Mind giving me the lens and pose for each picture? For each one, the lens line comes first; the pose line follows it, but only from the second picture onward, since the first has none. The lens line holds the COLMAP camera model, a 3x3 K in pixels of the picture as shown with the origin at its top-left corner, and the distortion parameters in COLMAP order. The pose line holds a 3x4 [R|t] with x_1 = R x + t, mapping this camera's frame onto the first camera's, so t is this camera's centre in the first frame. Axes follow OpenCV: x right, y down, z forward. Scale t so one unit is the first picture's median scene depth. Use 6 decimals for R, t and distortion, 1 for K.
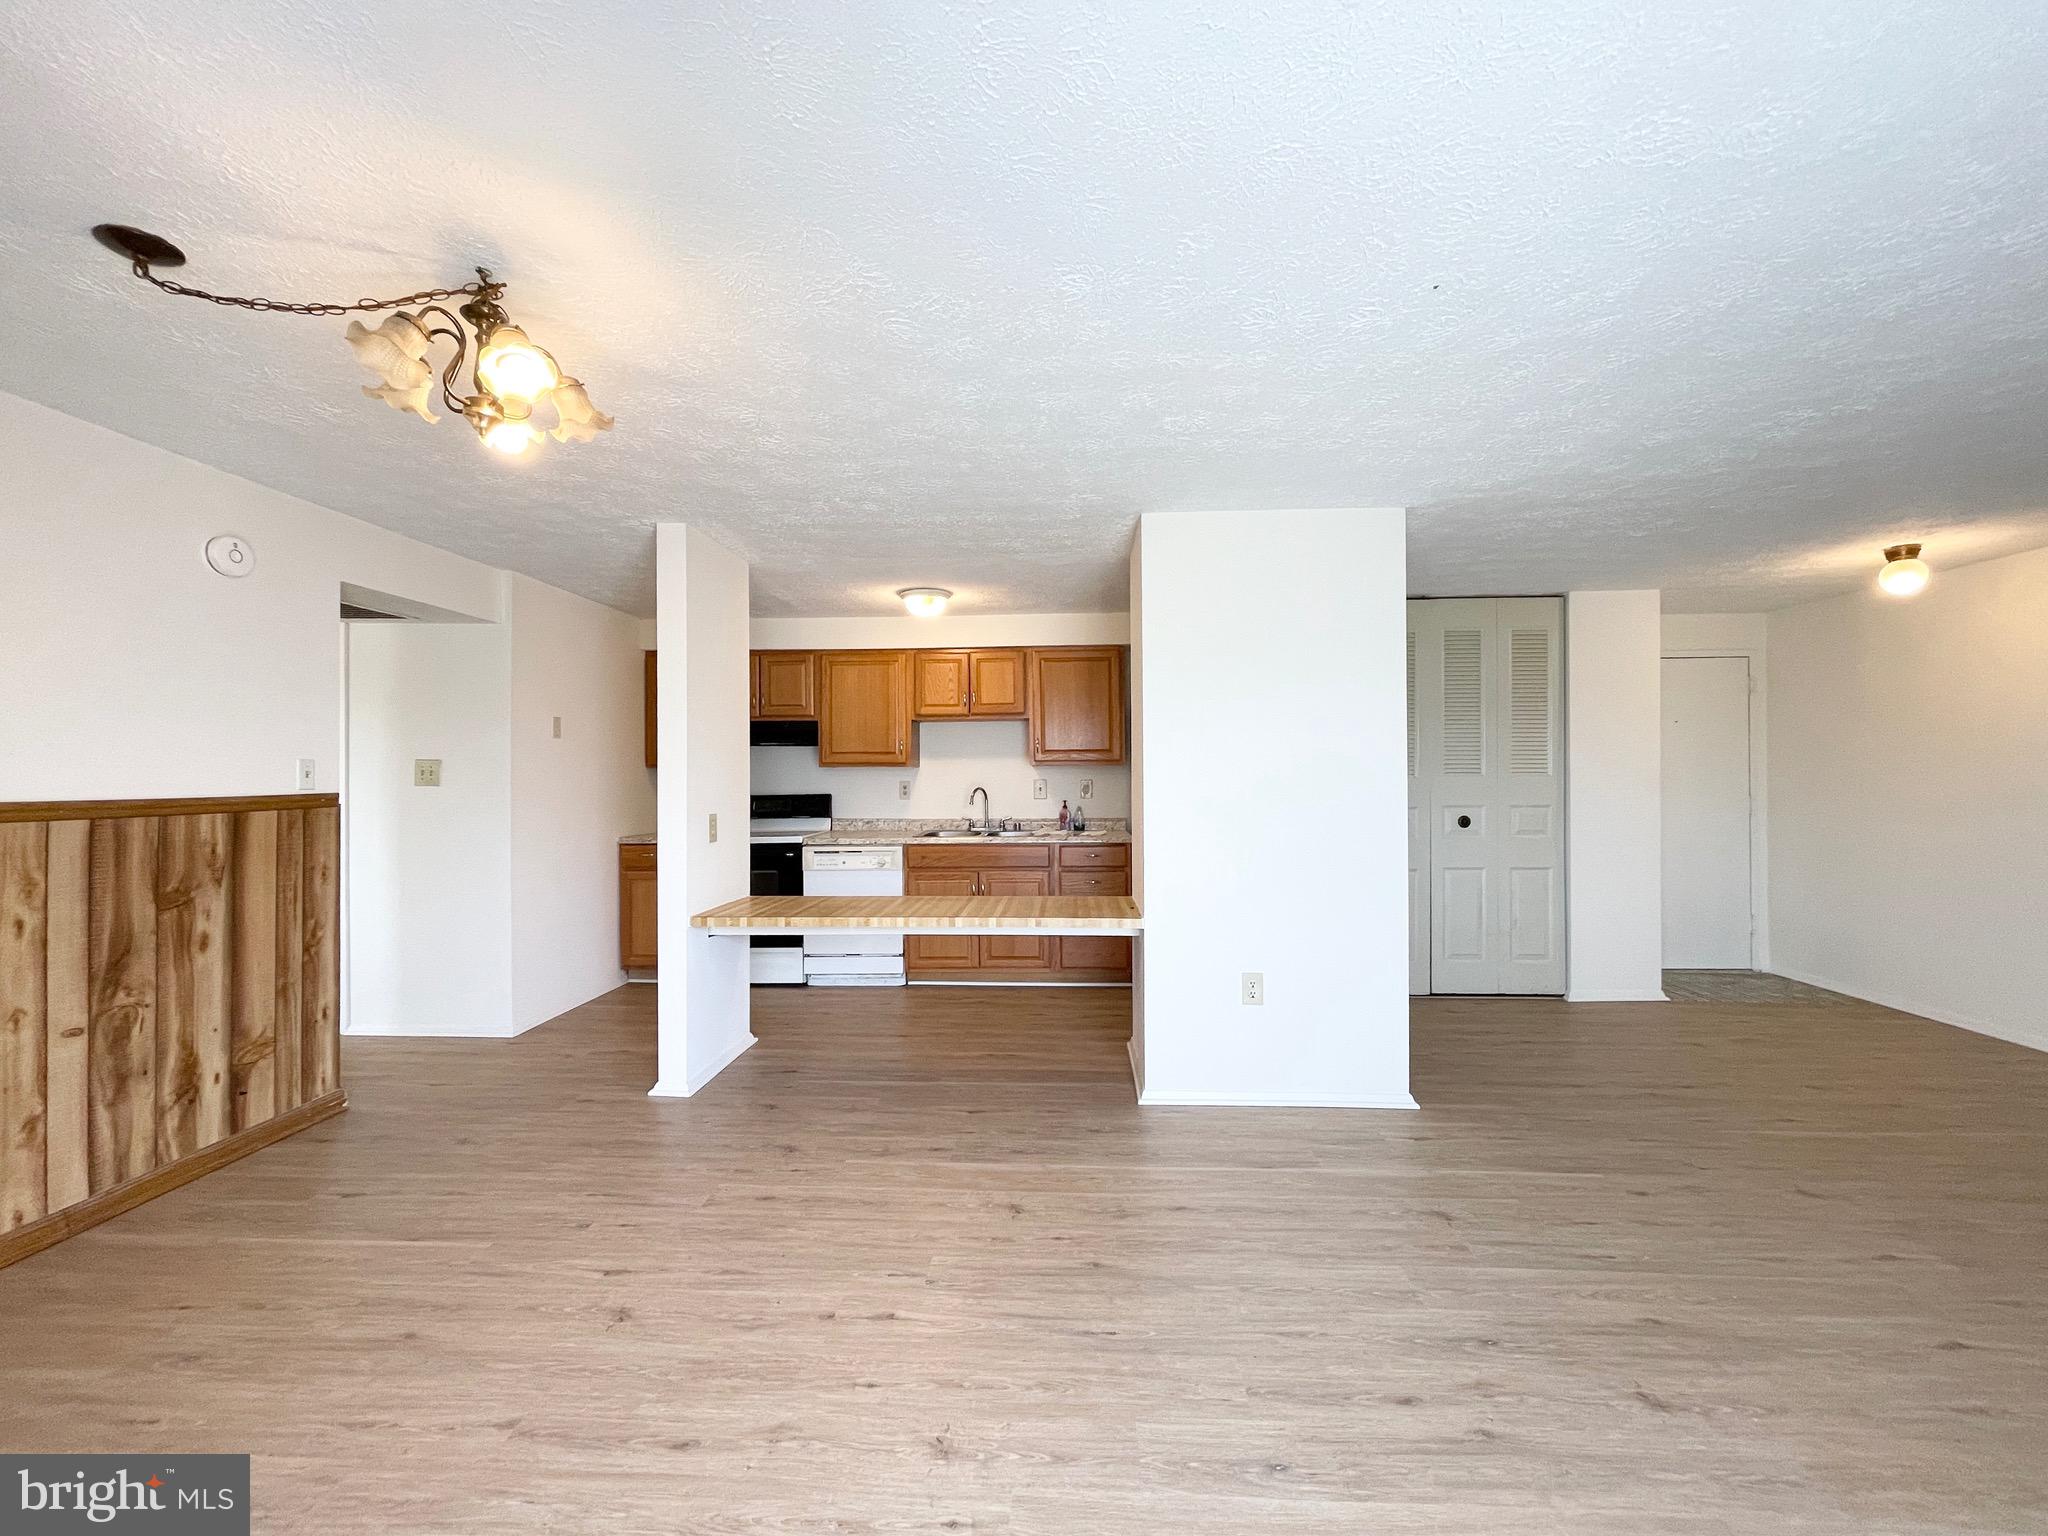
lens RADIAL K [[824.0, 0, 1026.0], [0, 824.0, 771.6], [0, 0, 1]] dist [-0.002095, 0.000210]
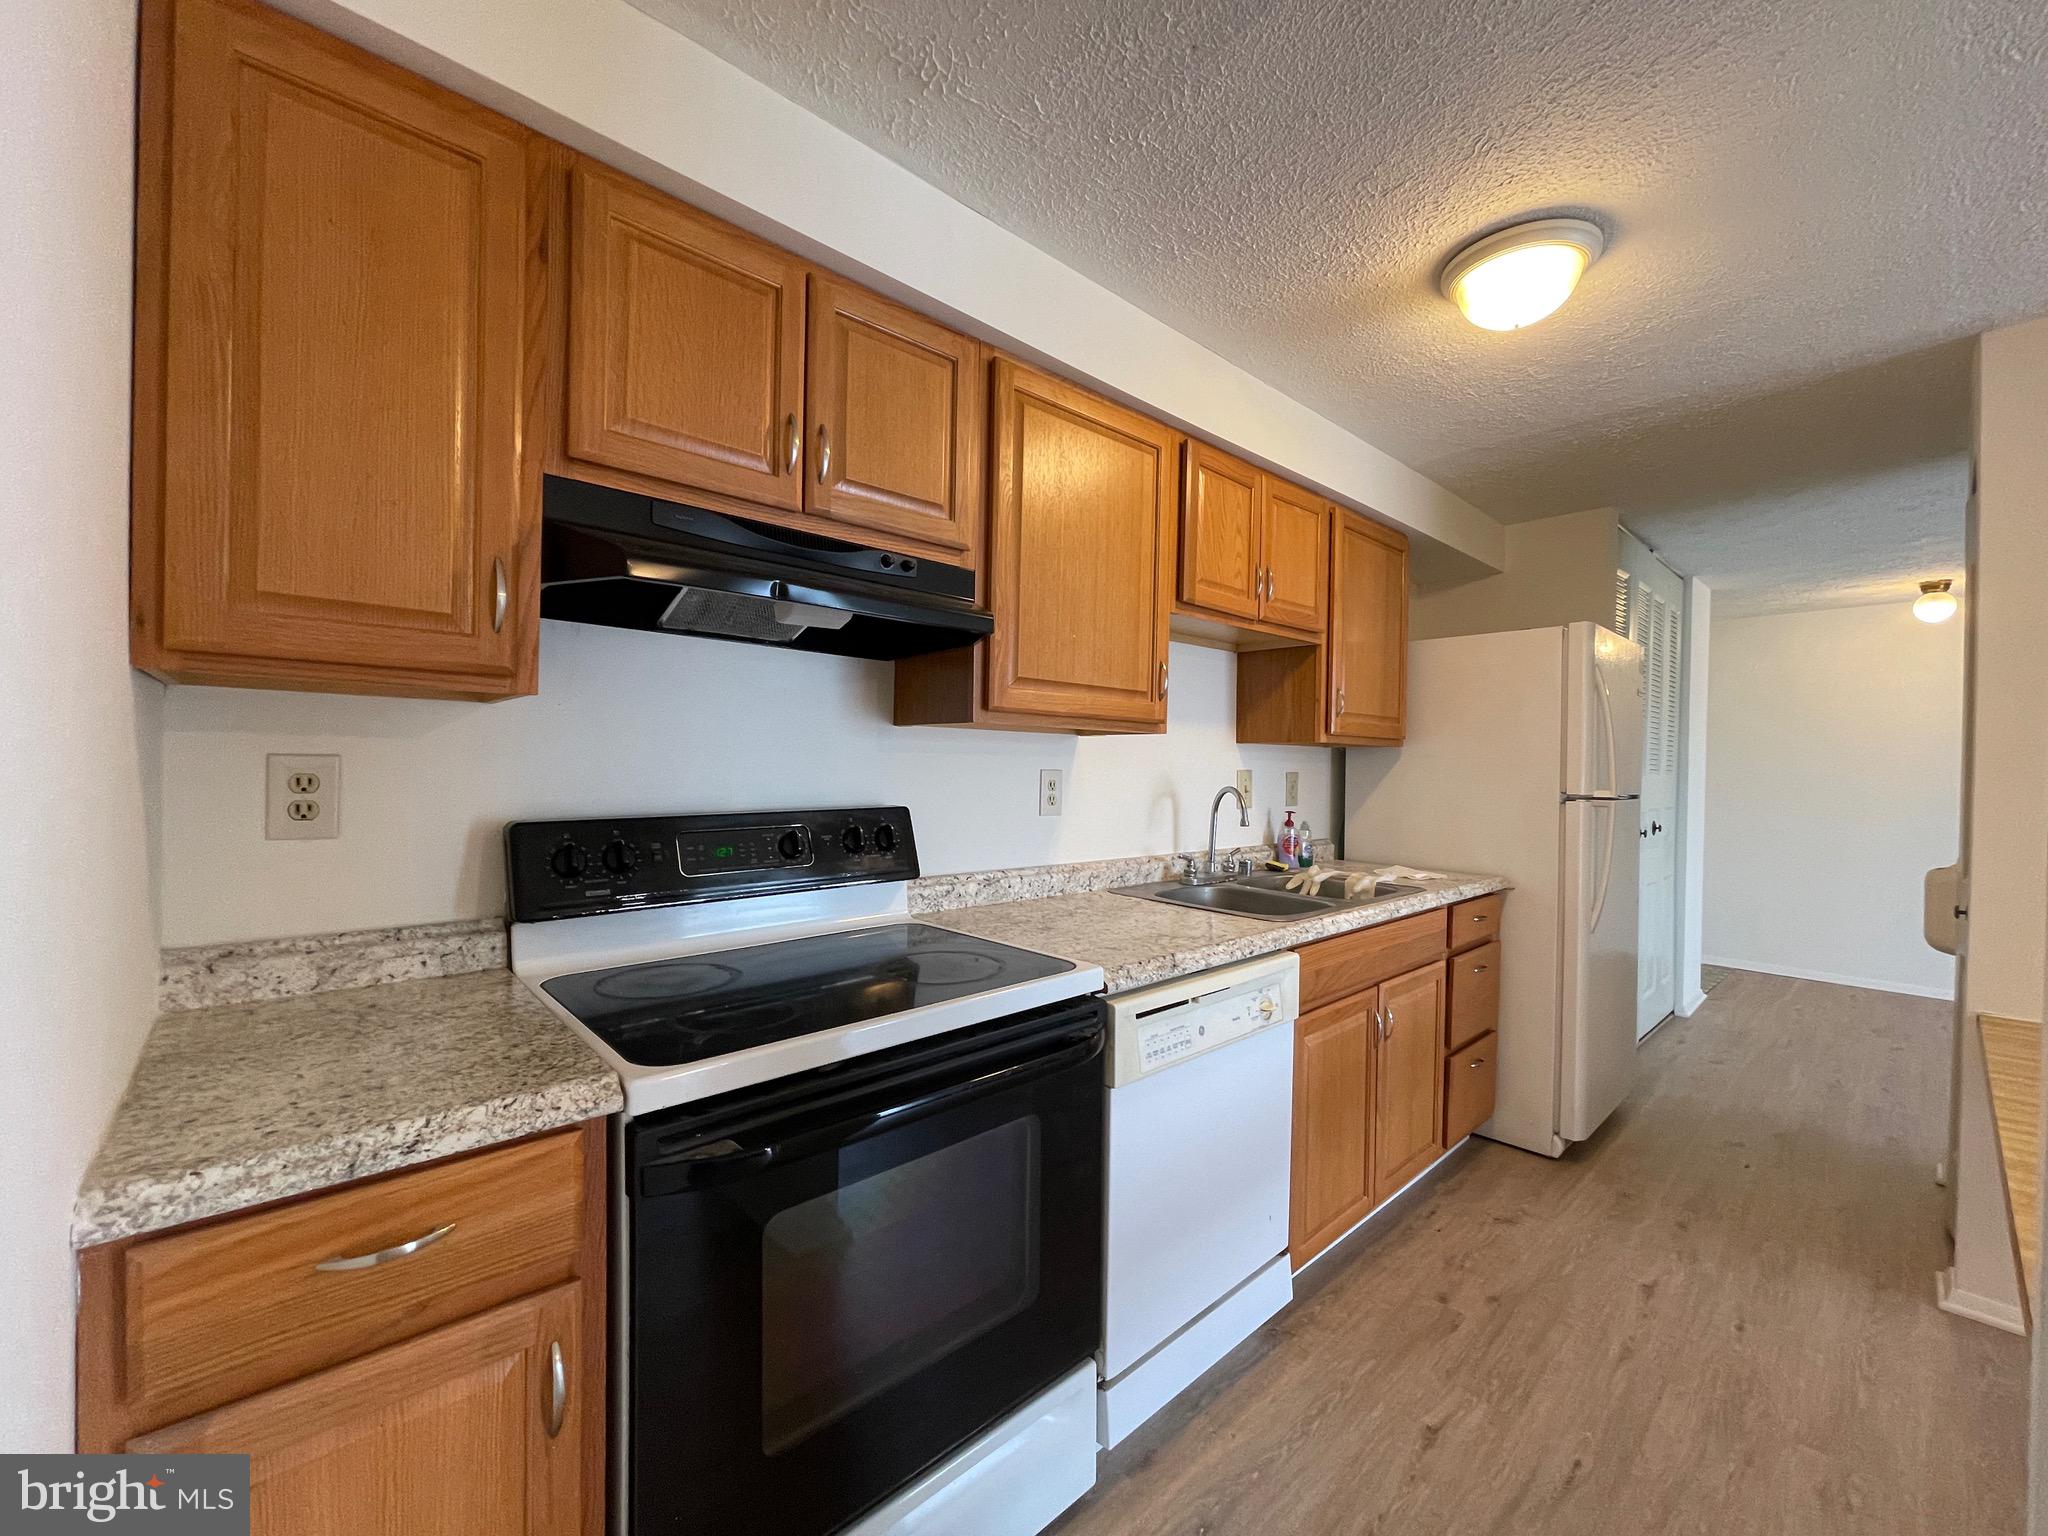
lens RADIAL K [[829.6, 0, 1019.8], [0, 829.6, 770.9], [0, 0, 1]] dist [0.000727, 0.000050]
pose [[0.700910, 0.011577, 0.713155, -0.465806], [-0.027074, 0.999580, 0.010382, 0.009347], [-0.712735, -0.026584, 0.700929, 0.778456]]
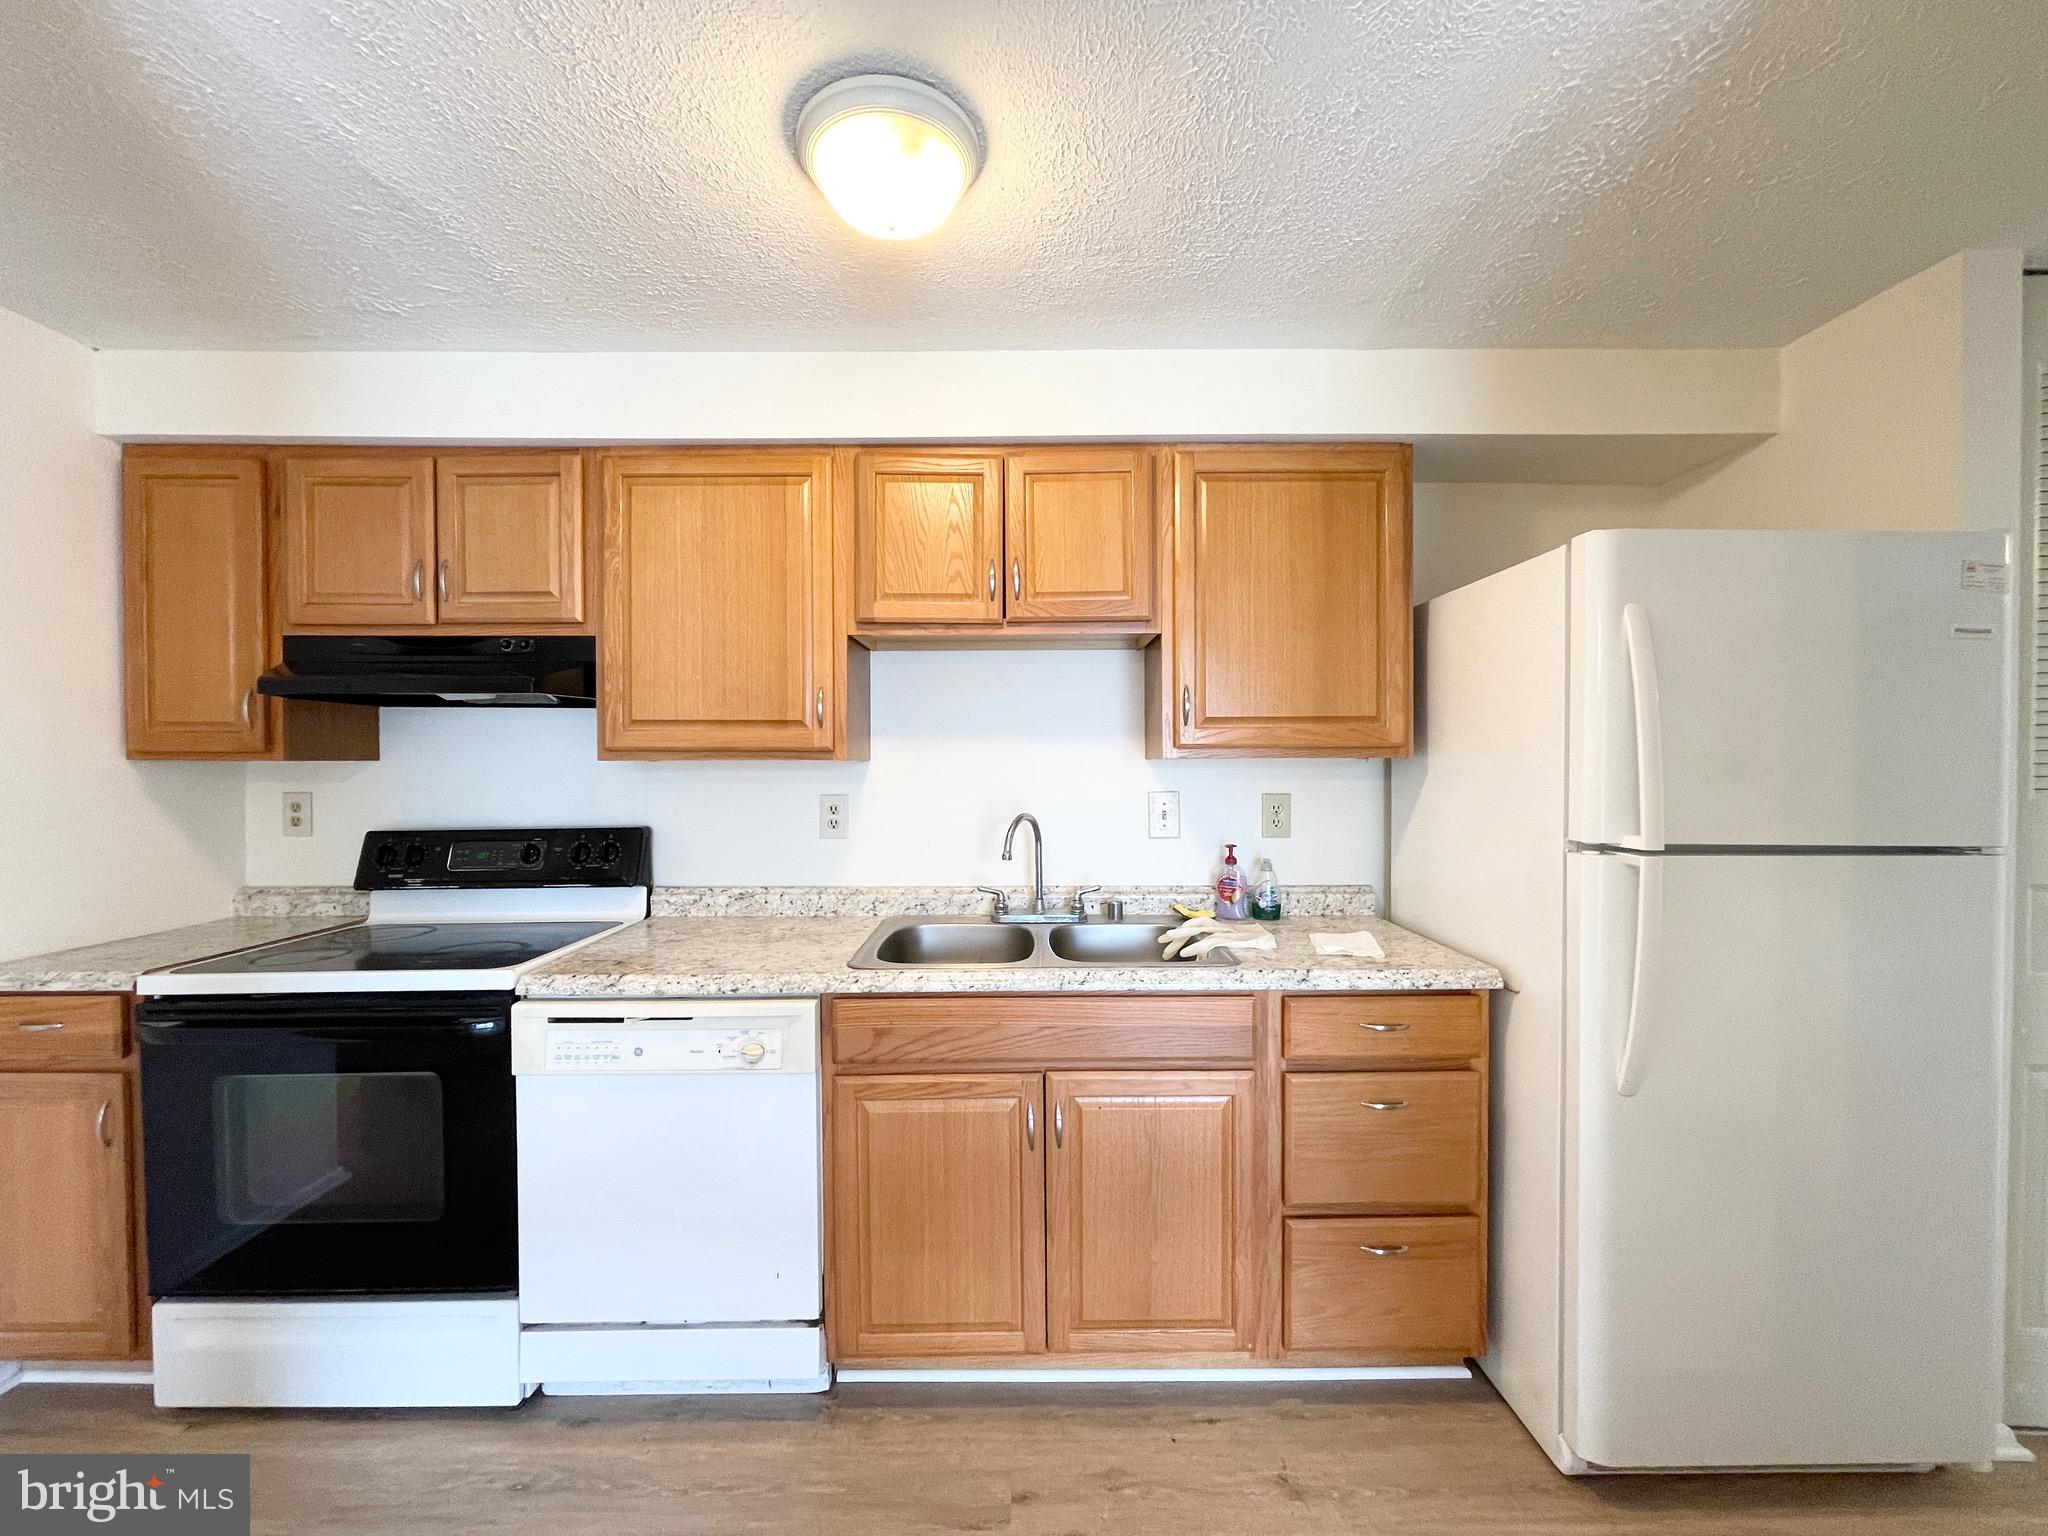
lens RADIAL K [[824.0, 0, 1026.0], [0, 824.0, 771.6], [0, 0, 1]] dist [-0.002095, 0.000210]
pose [[0.998433, 0.002464, 0.055900, -0.078941], [-0.003674, 0.999761, 0.021540, -0.009330], [-0.055834, -0.021712, 0.998204, 0.621560]]
